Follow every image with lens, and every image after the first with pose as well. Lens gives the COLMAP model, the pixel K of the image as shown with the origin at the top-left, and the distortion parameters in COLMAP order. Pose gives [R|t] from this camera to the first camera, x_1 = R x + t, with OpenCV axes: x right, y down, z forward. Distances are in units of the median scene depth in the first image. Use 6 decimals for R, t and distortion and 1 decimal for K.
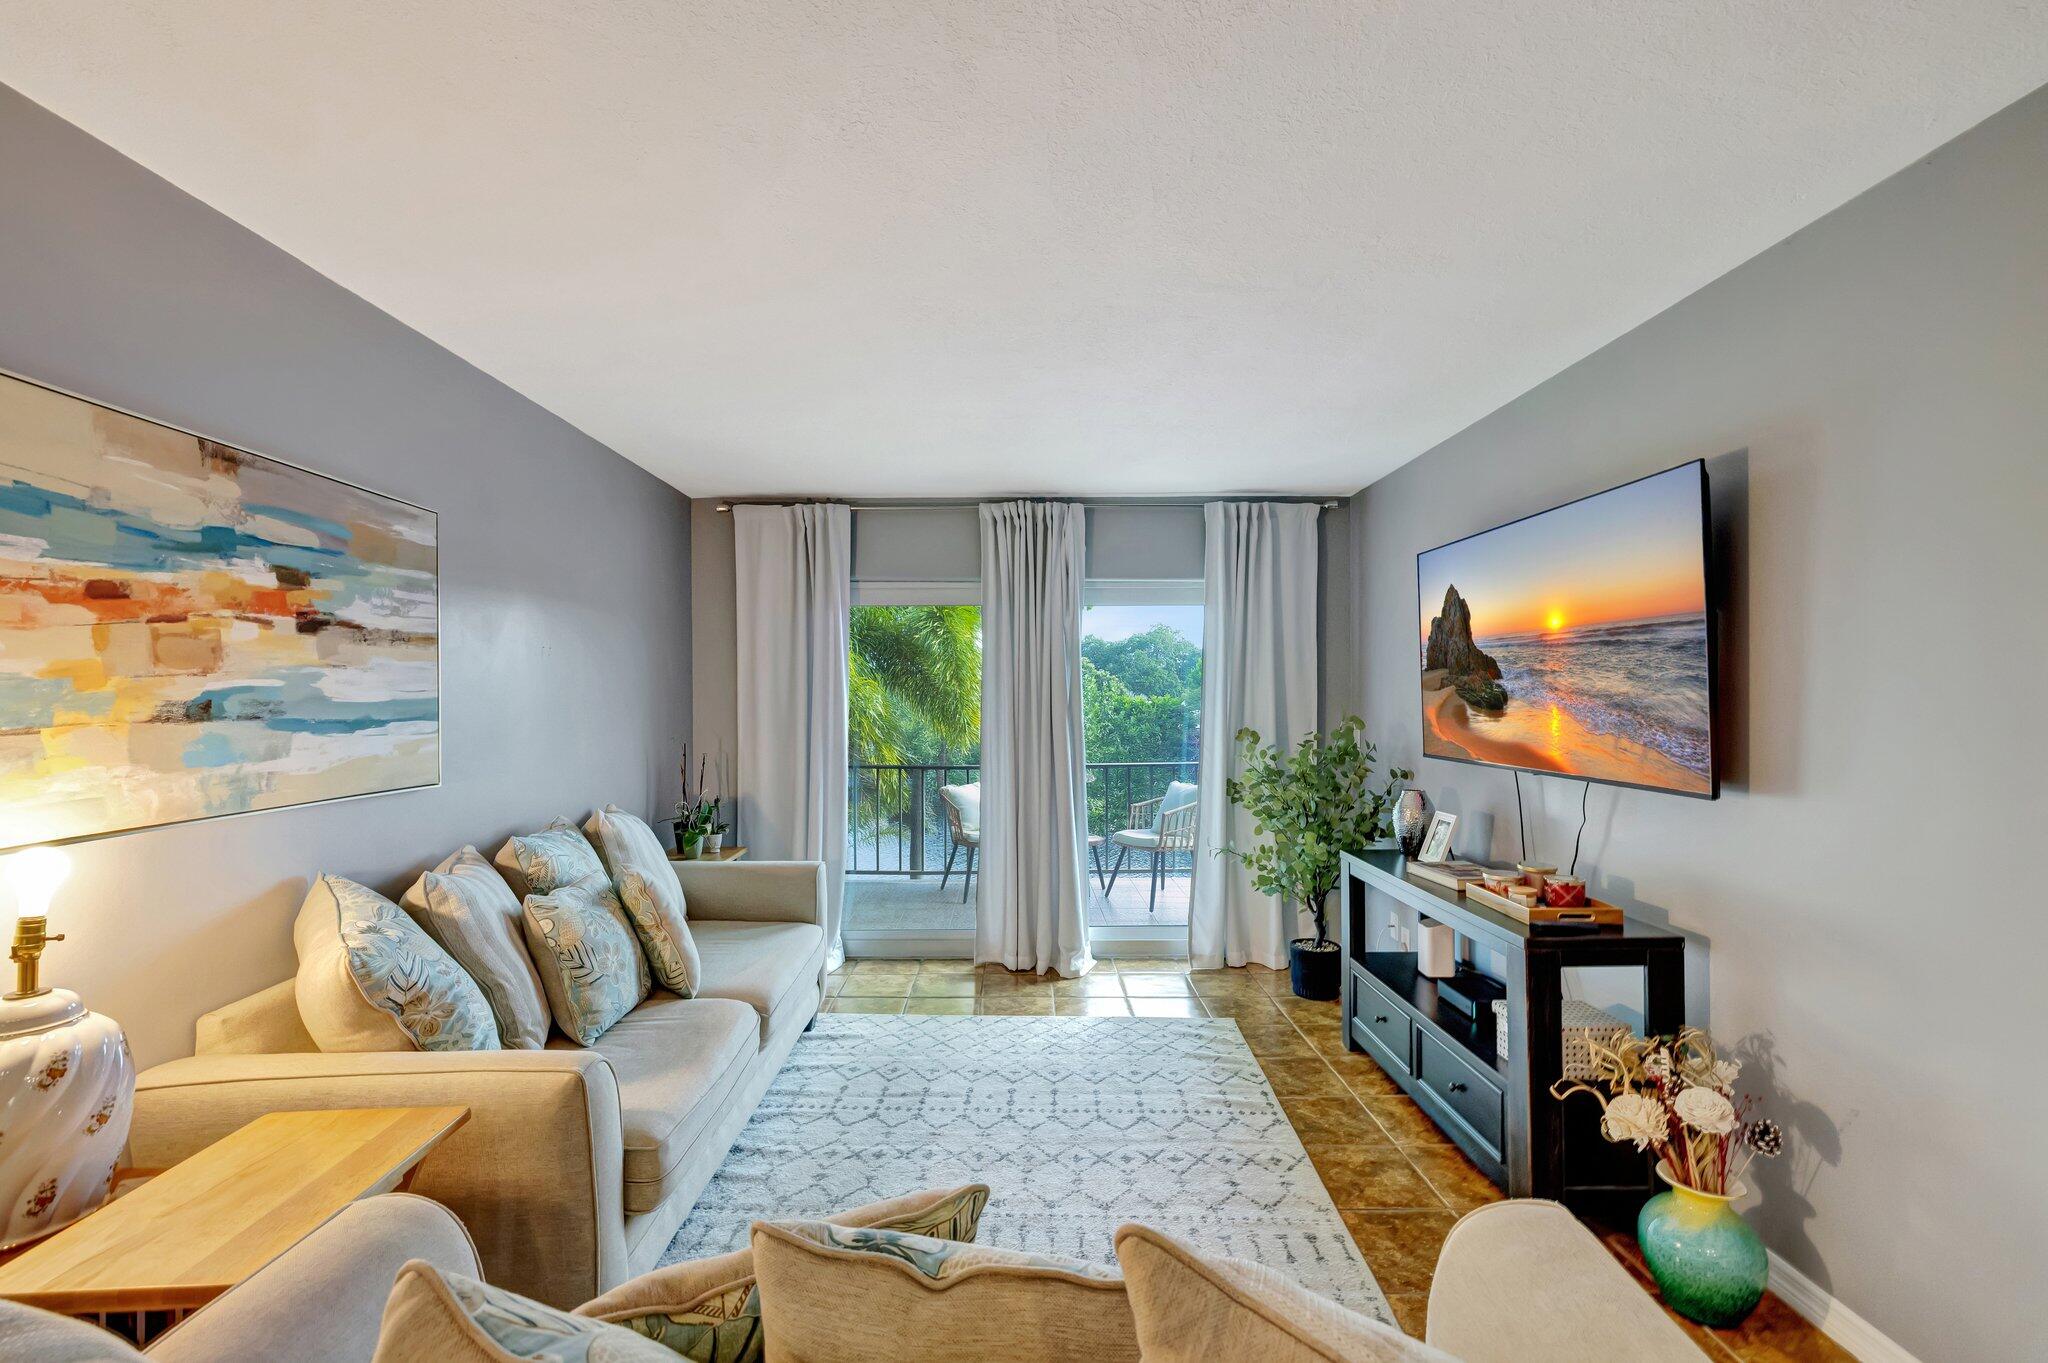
lens RADIAL K [[872.7, 0, 1020.6], [0, 872.7, 704.7], [0, 0, 1]] dist [0.001675, -0.000172]
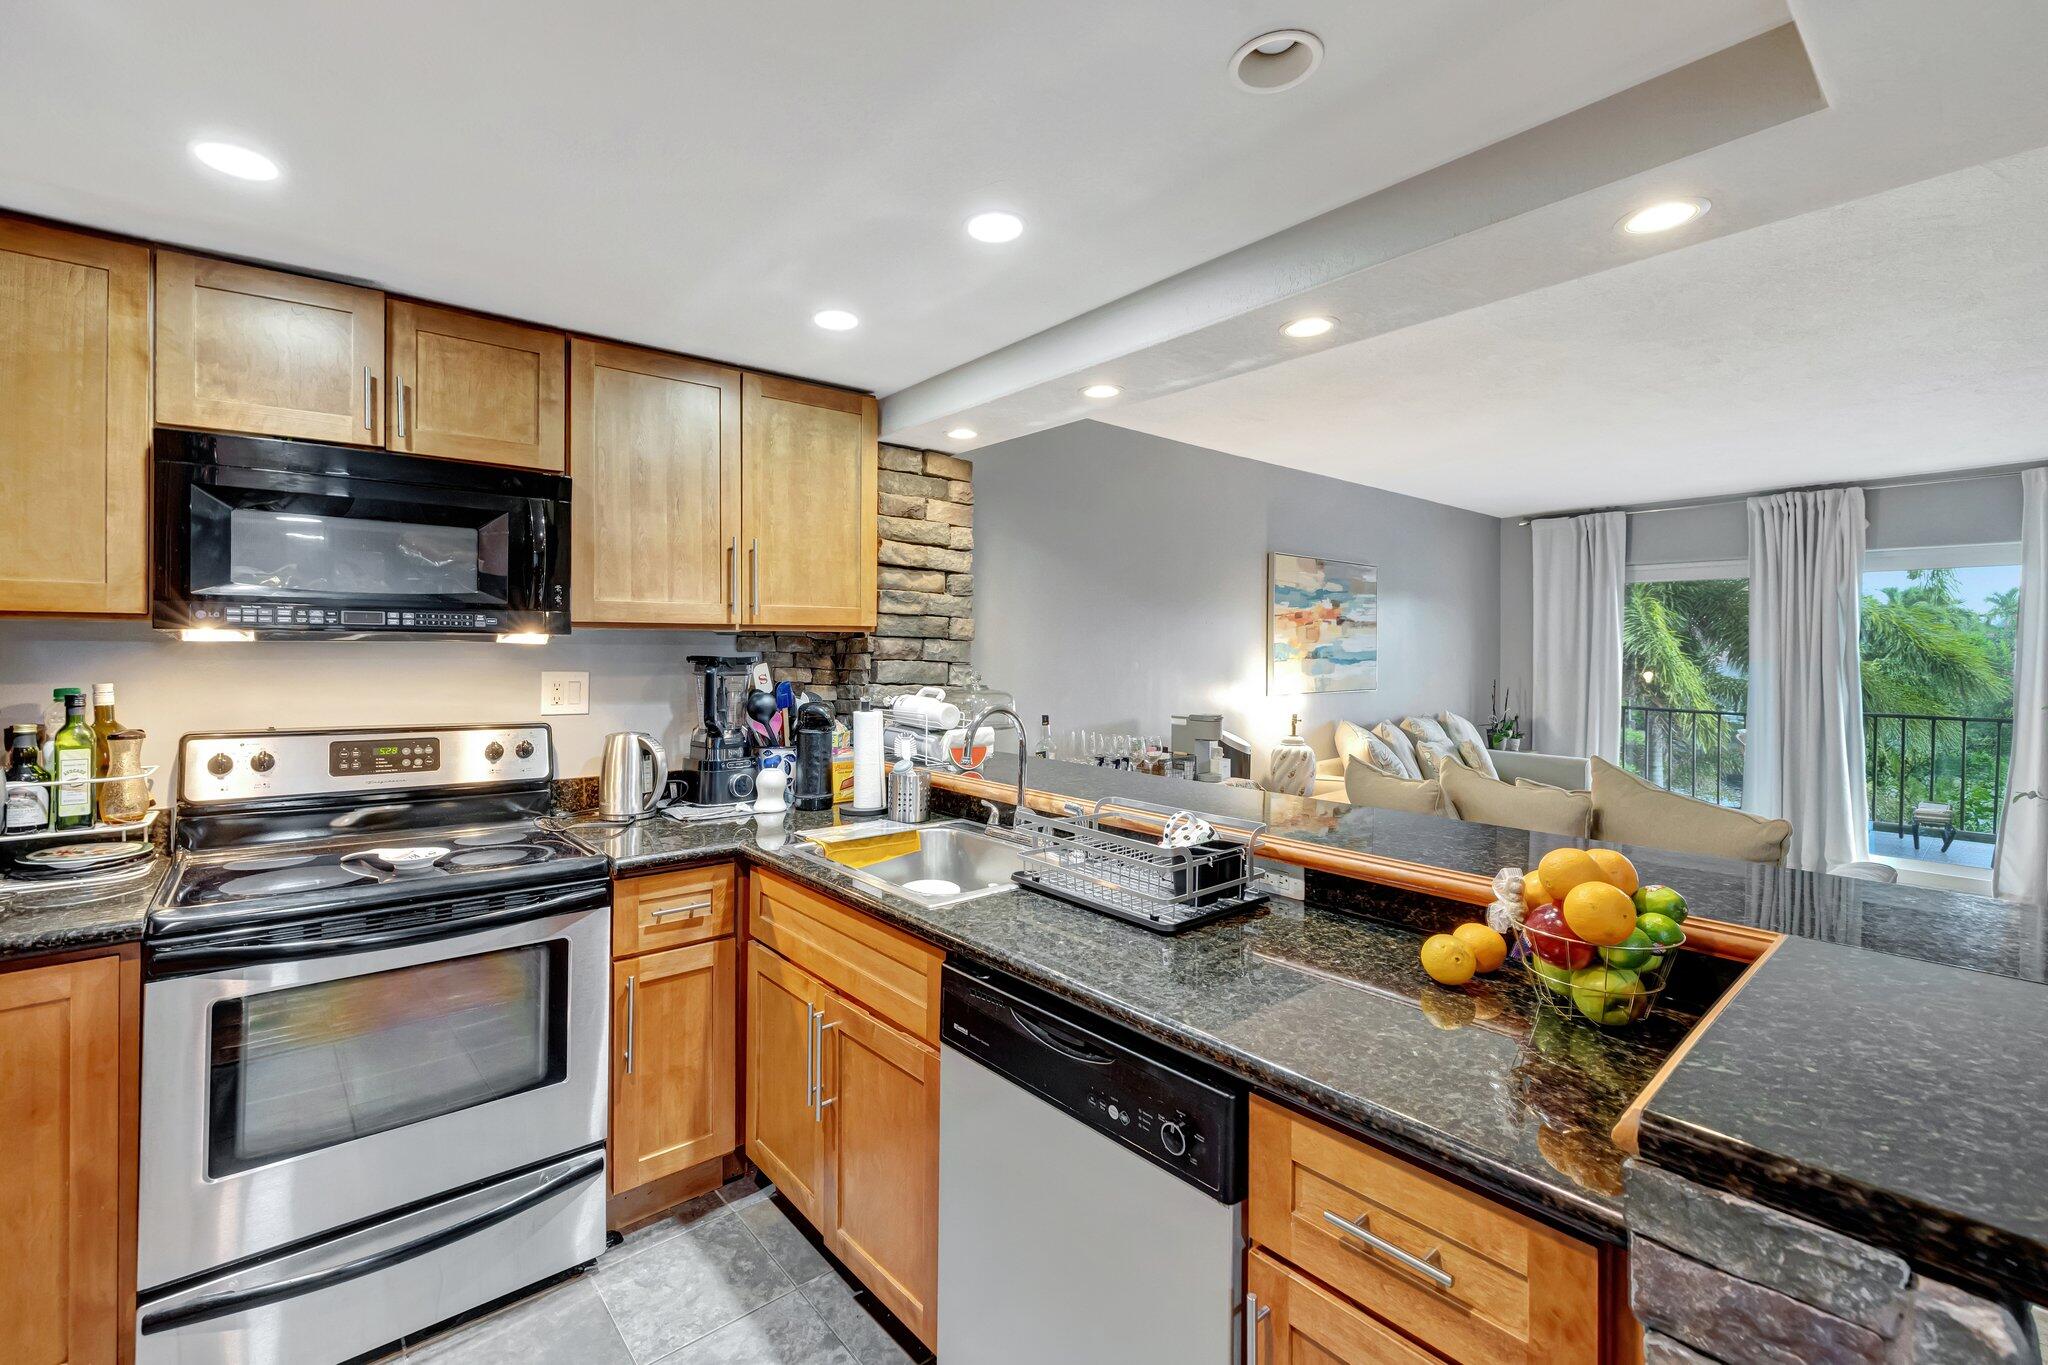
lens RADIAL K [[879.7, 0, 997.1], [0, 879.7, 649.8], [0, 0, 1]] dist [-0.000309, 0.000321]
pose [[0.638859, 0.006285, -0.769298, 0.454837], [-0.010945, 0.999940, -0.000919, 0.003653], [0.769246, 0.009007, 0.638889, -1.224439]]
